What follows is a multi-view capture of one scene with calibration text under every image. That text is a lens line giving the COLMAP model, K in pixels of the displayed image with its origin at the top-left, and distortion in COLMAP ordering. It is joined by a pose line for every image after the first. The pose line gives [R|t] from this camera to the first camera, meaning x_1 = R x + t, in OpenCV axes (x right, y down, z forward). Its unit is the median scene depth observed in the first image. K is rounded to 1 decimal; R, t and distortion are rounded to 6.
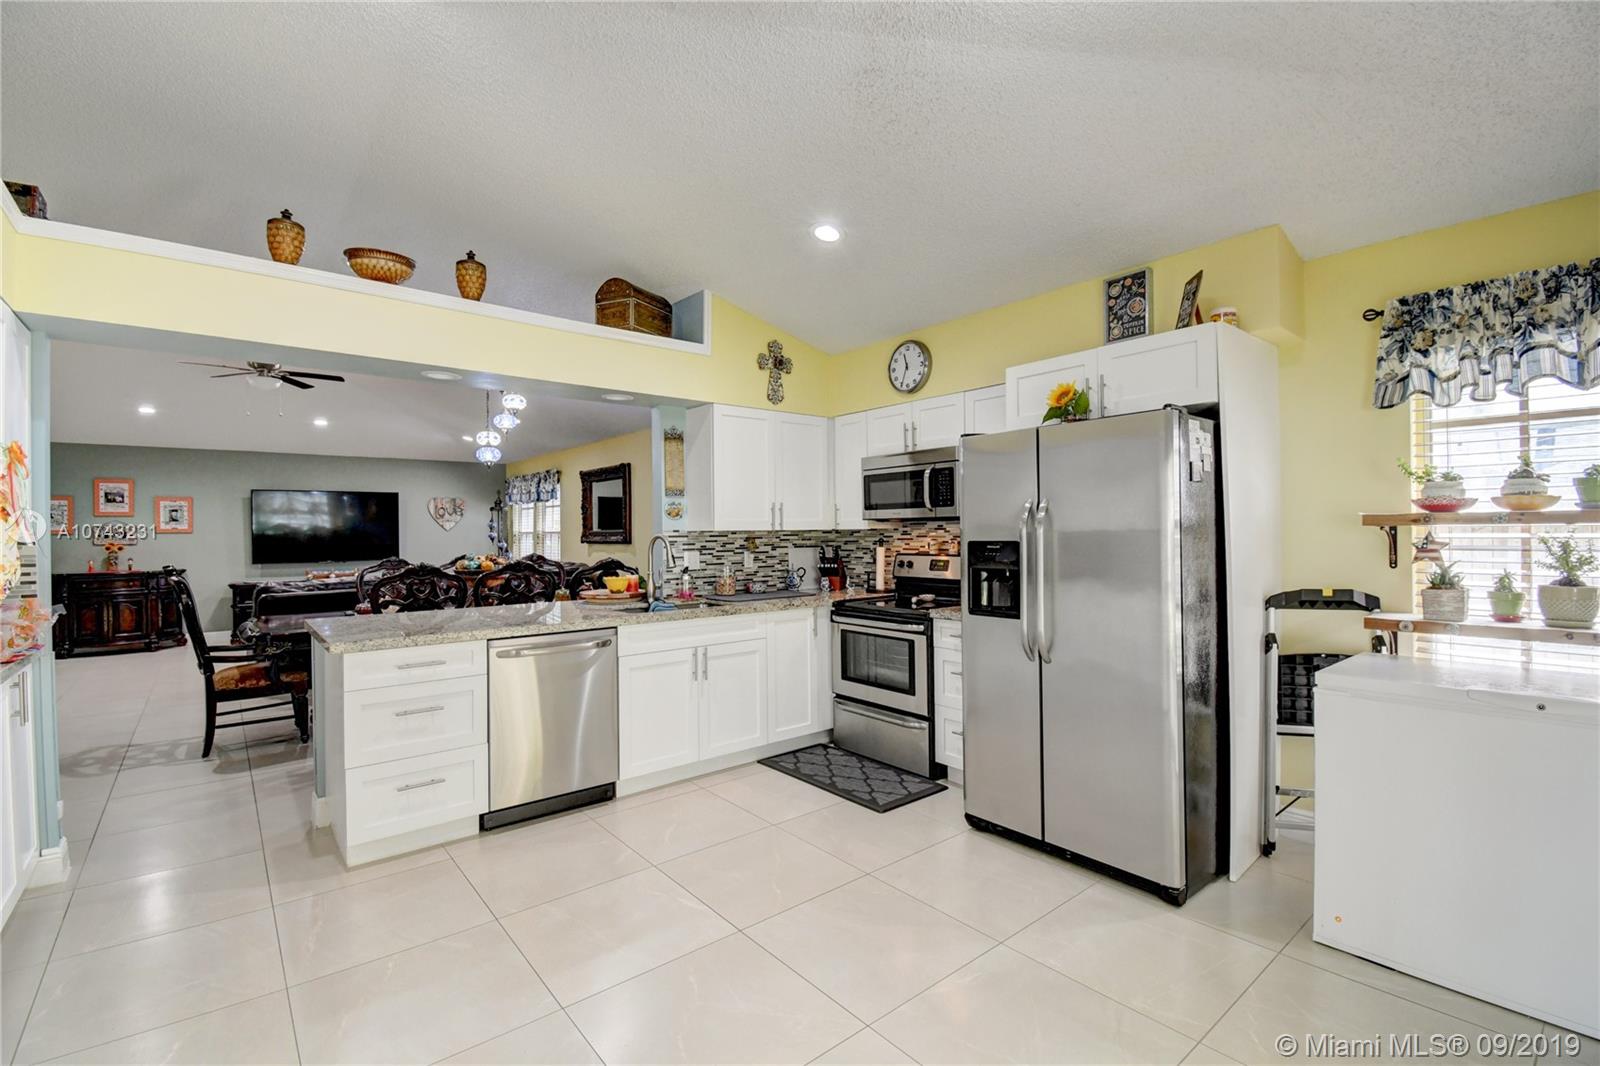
lens RADIAL K [[711.5, 0, 798.2], [0, 711.5, 532.4], [0, 0, 1]] dist [0.024343, -0.030388]
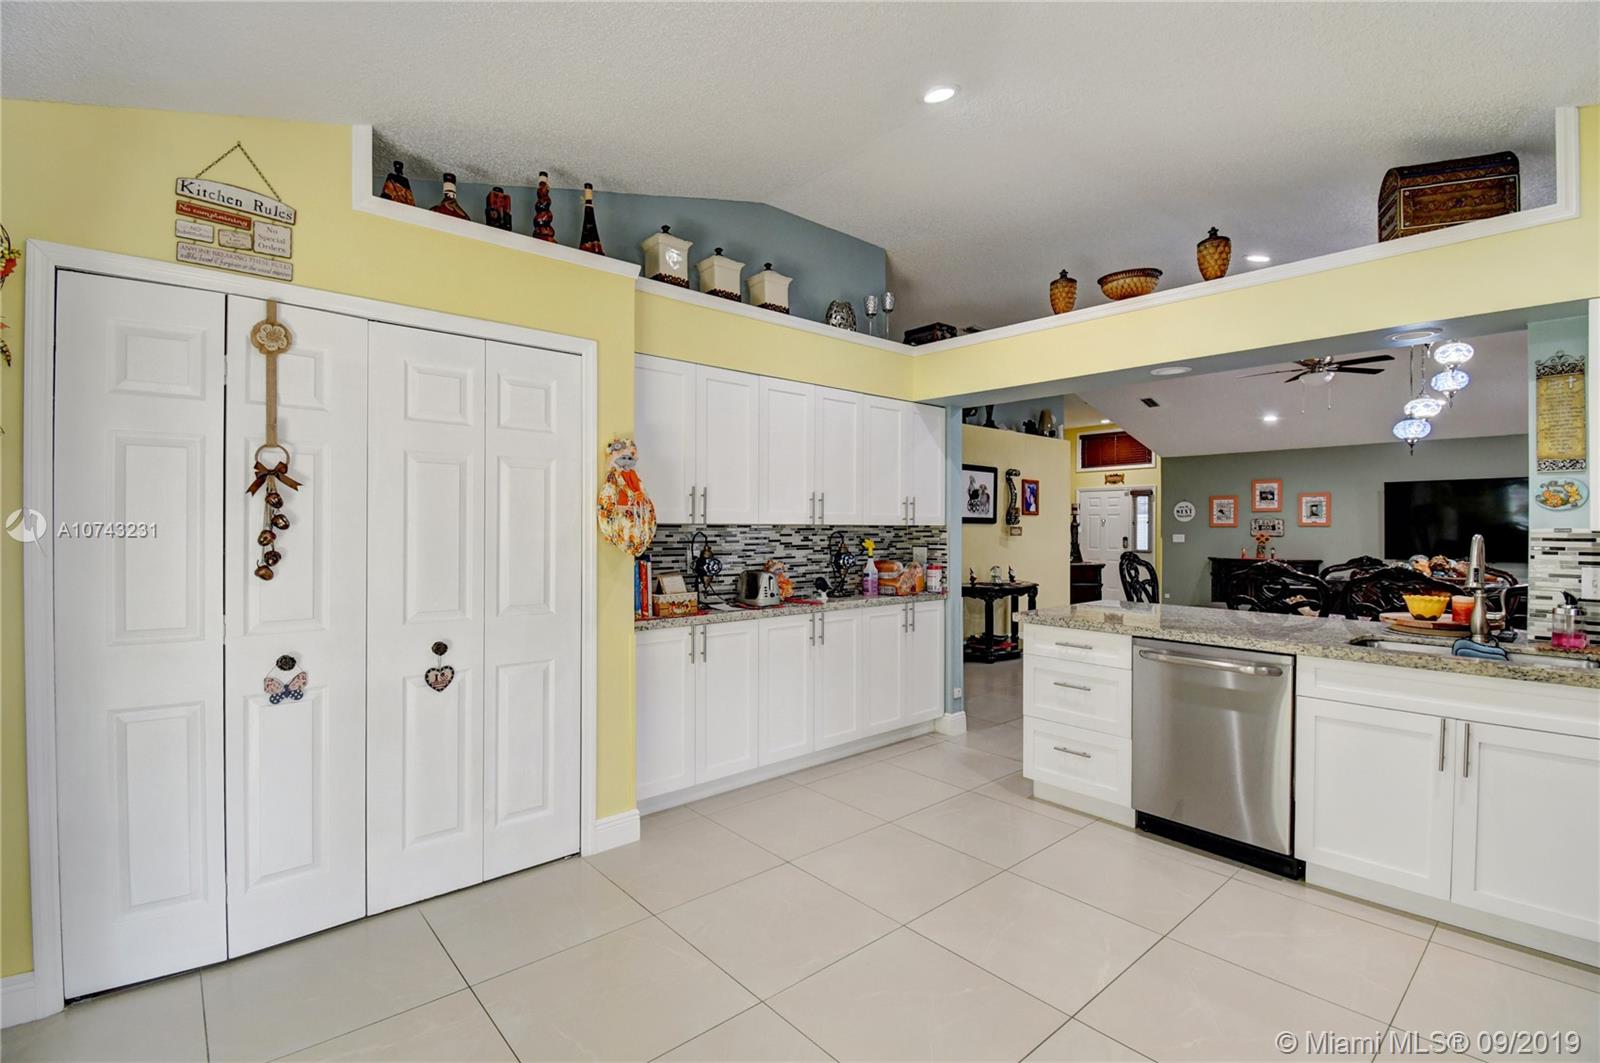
lens RADIAL K [[718.3, 0, 797.7], [0, 718.3, 530.4], [0, 0, 1]] dist [0.024586, -0.029365]
pose [[0.030852, 0.014251, -0.999422, 0.391842], [-0.006794, 0.999878, 0.014048, -0.005788], [0.999501, 0.006356, 0.030945, 0.353332]]
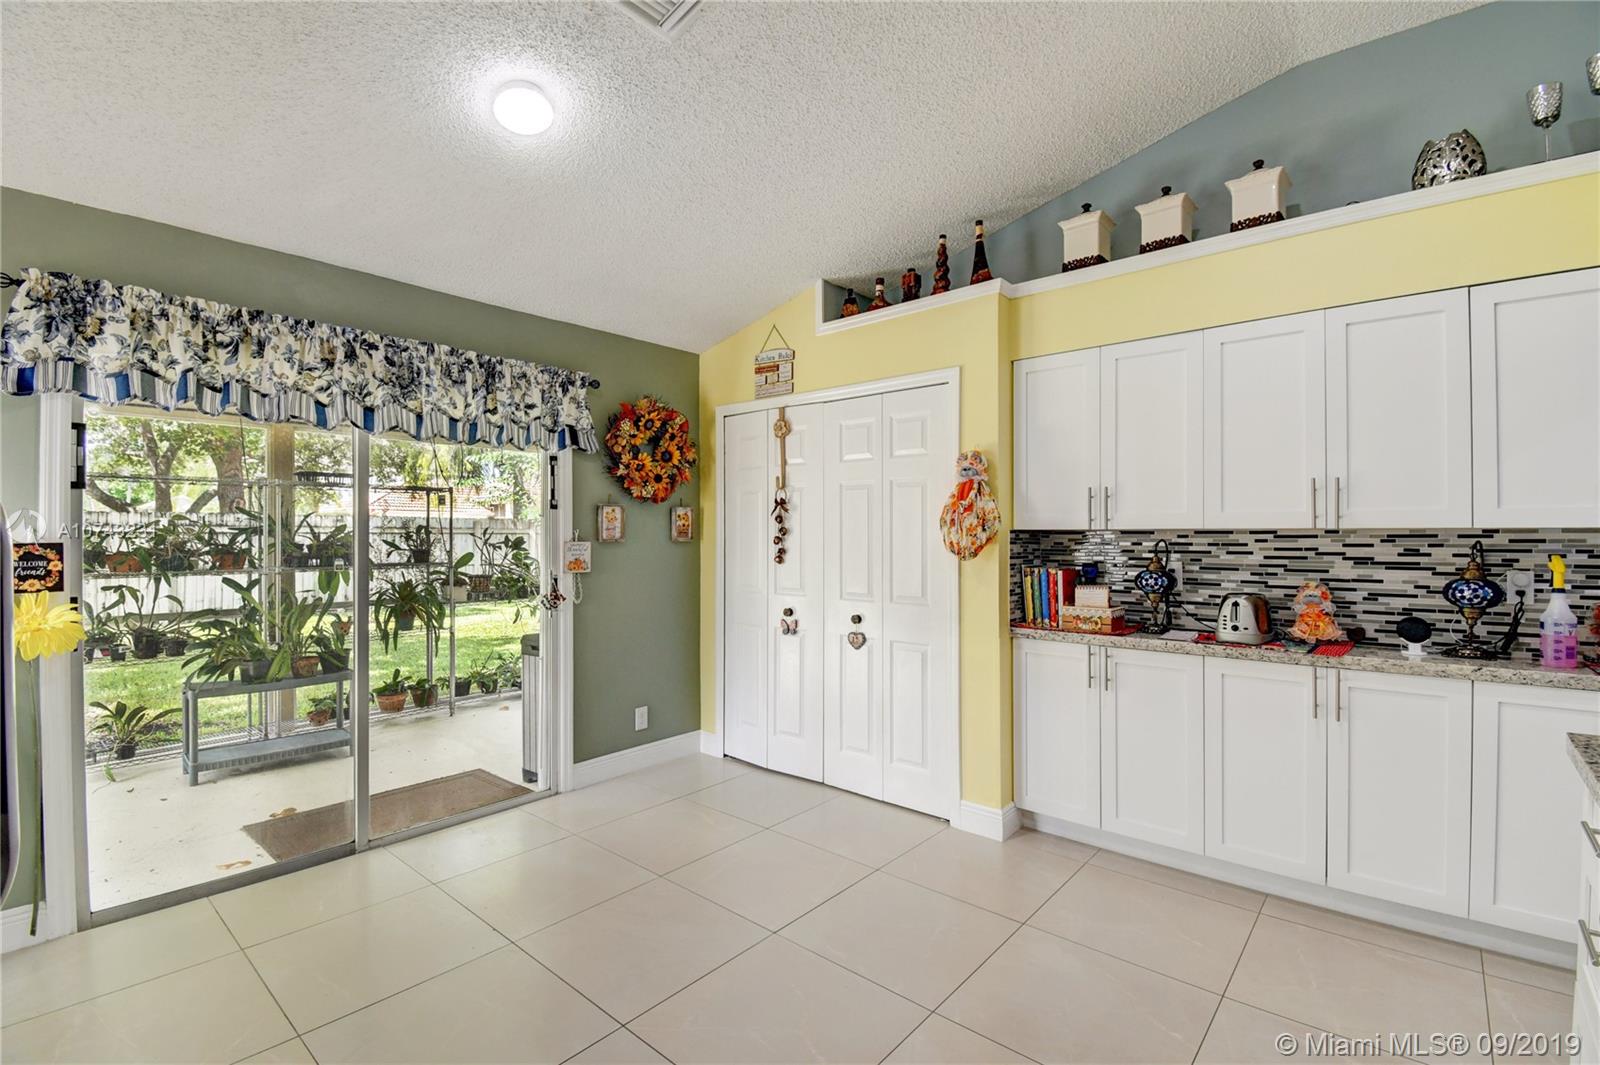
lens RADIAL K [[718.3, 0, 797.7], [0, 718.3, 531.4], [0, 0, 1]] dist [0.024586, -0.029365]
pose [[-0.984987, 0.008988, -0.172392, 0.010806], [0.009053, 0.999959, 0.000408, -0.002352], [0.172389, -0.001159, -0.985028, 0.885980]]
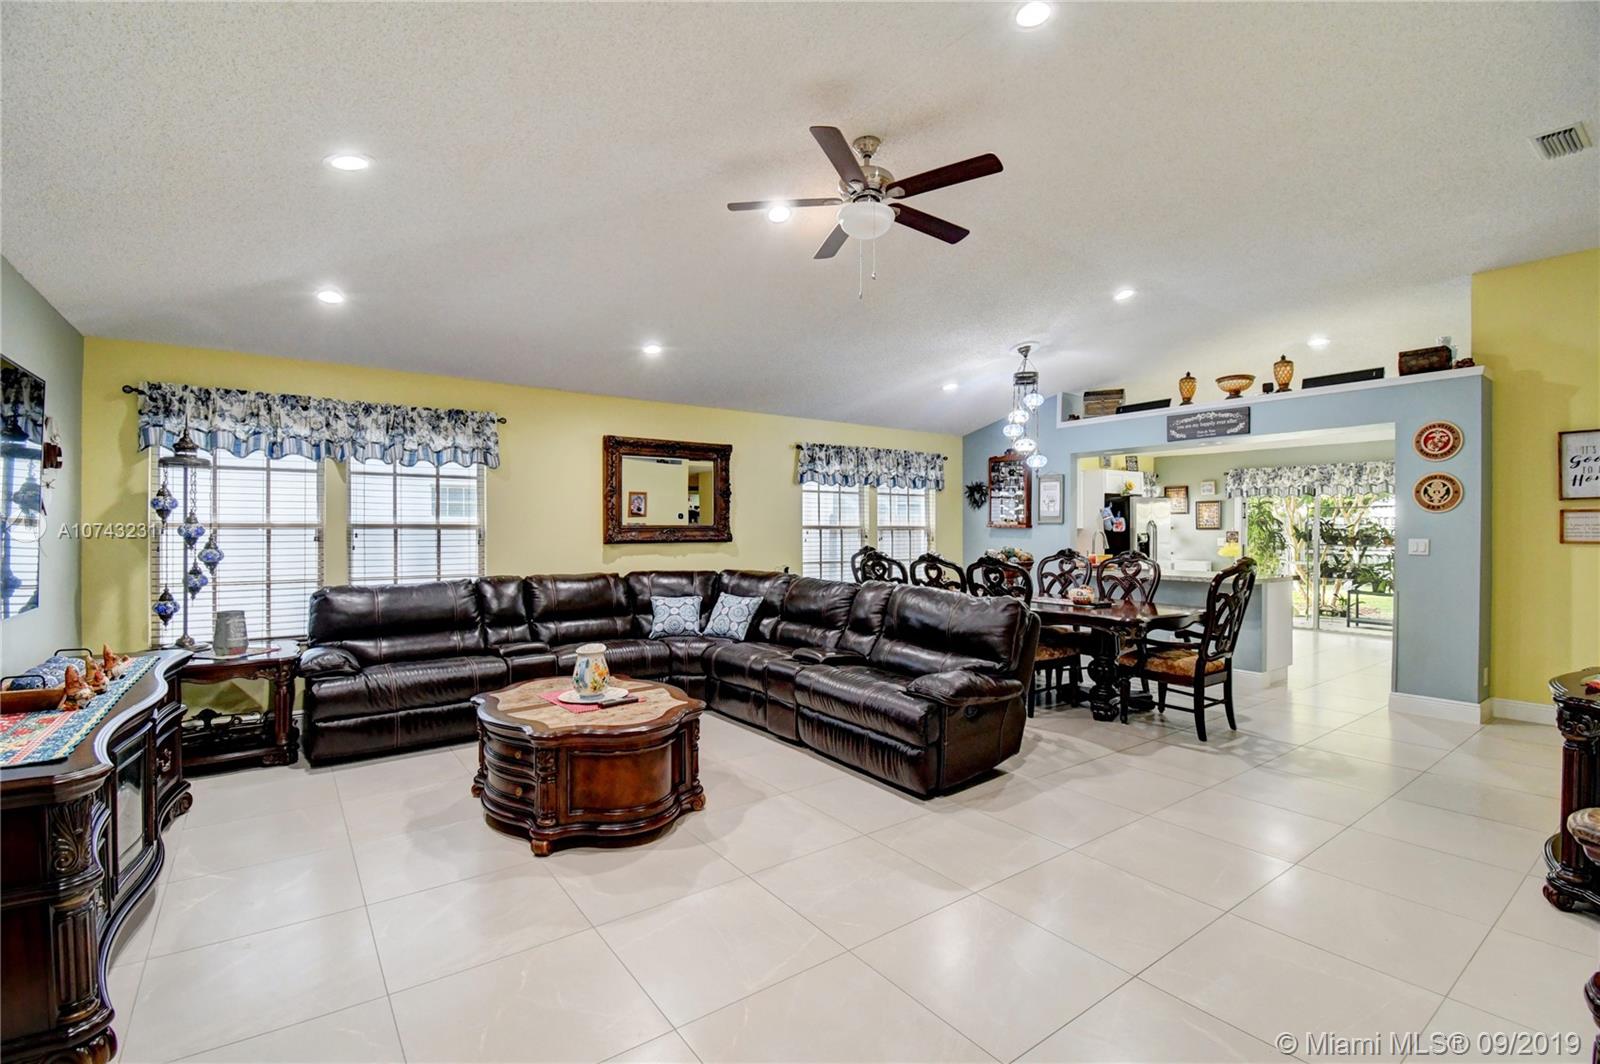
lens RADIAL K [[718.3, 0, 797.7], [0, 718.3, 530.9], [0, 0, 1]] dist [0.024586, -0.029365]
pose [[0.052287, 0.006104, 0.998613, -1.911590], [-0.000648, 0.999981, -0.006078, 0.014820], [-0.998632, -0.000330, 0.052290, 1.553887]]
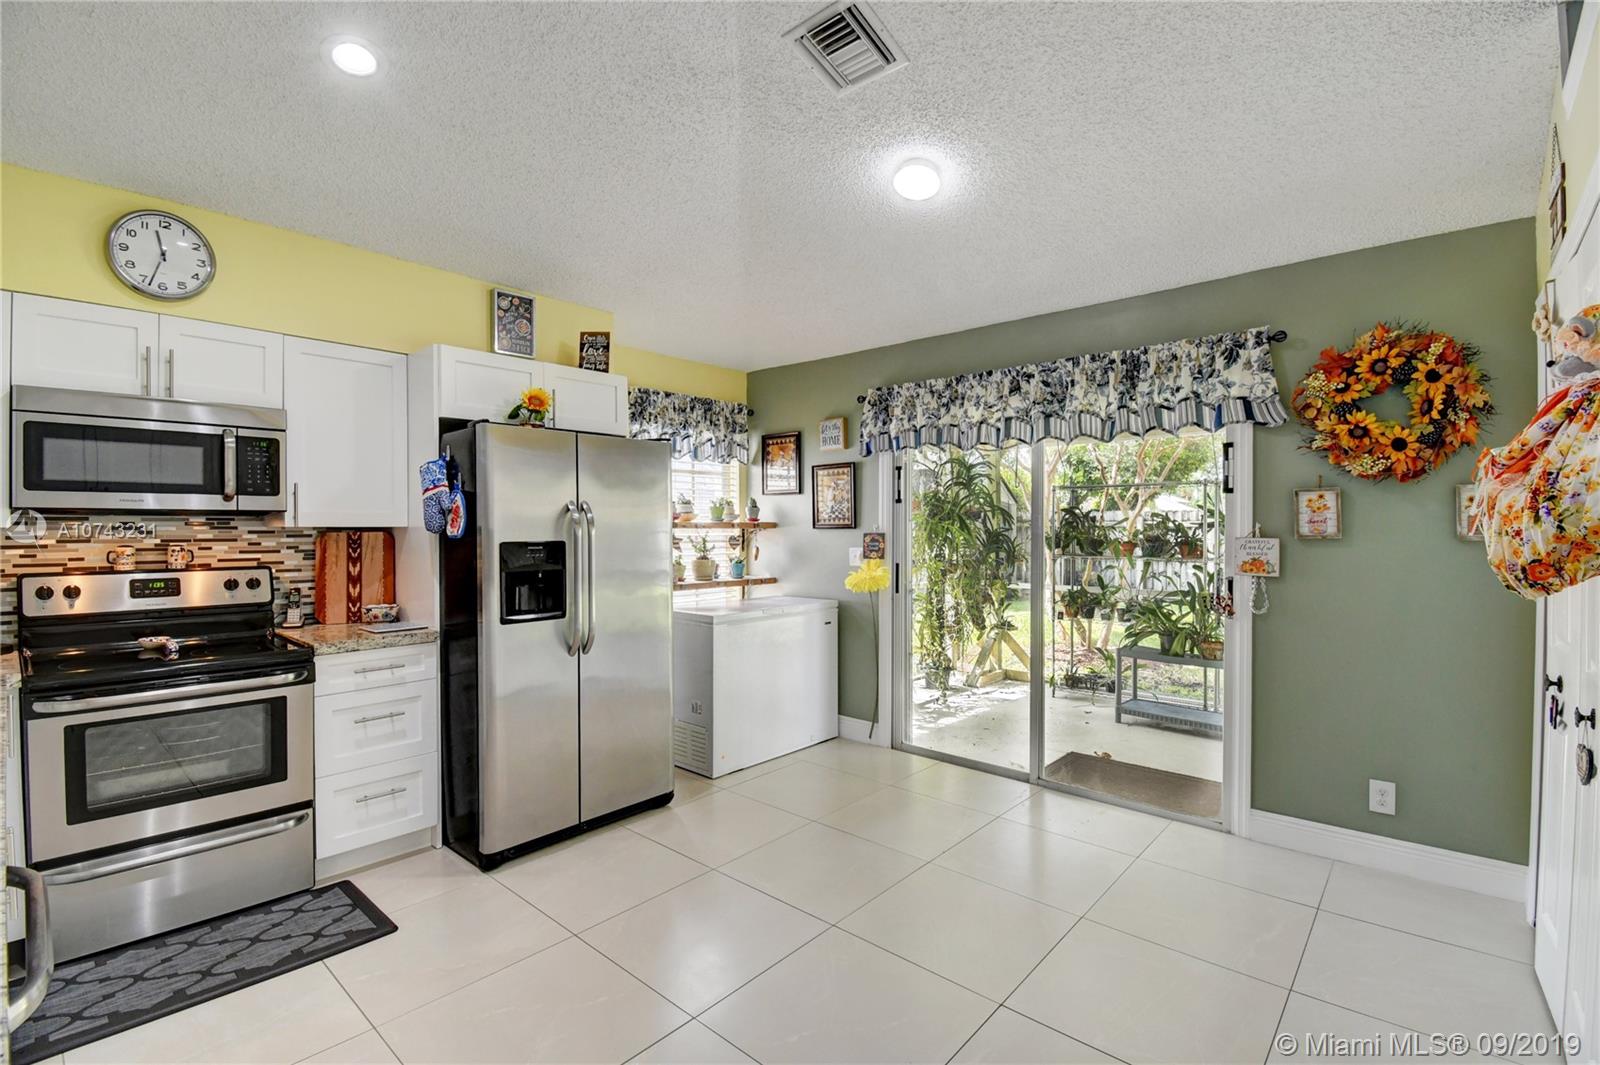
lens RADIAL K [[718.3, 0, 797.7], [0, 718.3, 531.4], [0, 0, 1]] dist [0.024586, -0.029365]
pose [[-0.156612, 0.003881, 0.987653, -0.495575], [0.004142, 0.999986, -0.003272, 0.002100], [-0.987651, 0.003578, -0.156626, 0.545920]]
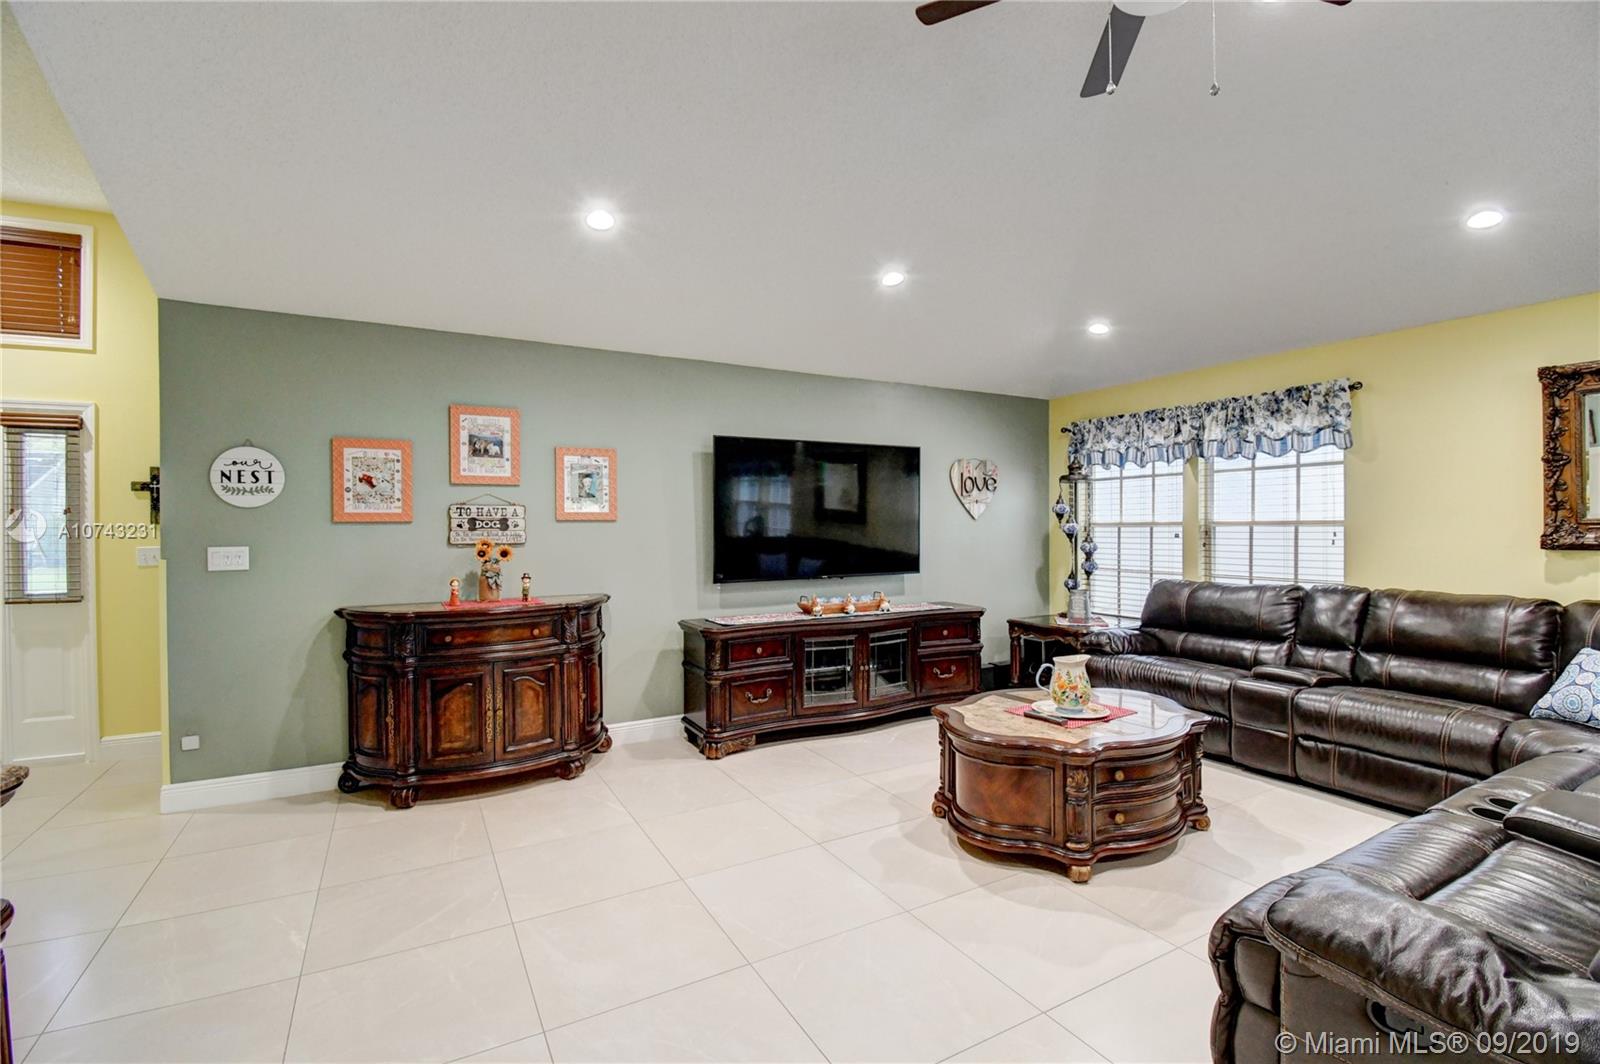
lens RADIAL K [[711.5, 0, 798.2], [0, 711.5, 531.4], [0, 0, 1]] dist [0.024343, -0.030388]
pose [[0.984275, 0.004597, -0.176585, -1.271977], [-0.003760, 0.999980, 0.005078, 0.009918], [0.176605, -0.004334, 0.984272, 1.064944]]
